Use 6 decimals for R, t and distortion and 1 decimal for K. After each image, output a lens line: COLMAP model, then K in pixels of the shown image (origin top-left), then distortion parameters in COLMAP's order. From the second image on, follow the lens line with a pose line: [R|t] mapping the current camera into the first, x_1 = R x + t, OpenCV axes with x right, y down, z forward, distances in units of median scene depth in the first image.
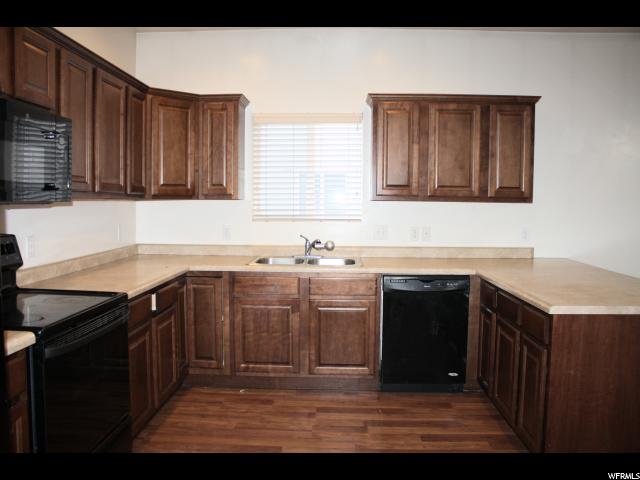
lens RADIAL K [[545.1, 0, 320.0], [0, 545.1, 236.7], [0, 0, 1]] dist [-0.083825, 0.011961]
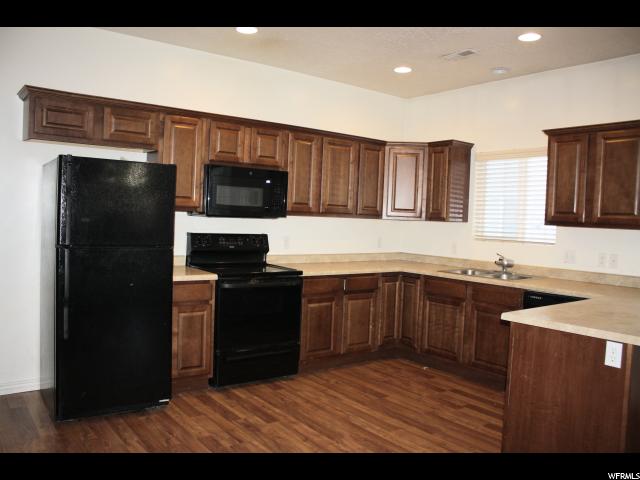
lens RADIAL K [[545.1, 0, 335.6], [0, 545.1, 248.8], [0, 0, 1]] dist [-0.083825, 0.011961]
pose [[0.651122, 0.060796, -0.756534, 0.724160], [-0.084515, 0.996395, 0.007333, 0.009312], [0.754253, 0.059164, 0.653913, -0.035323]]
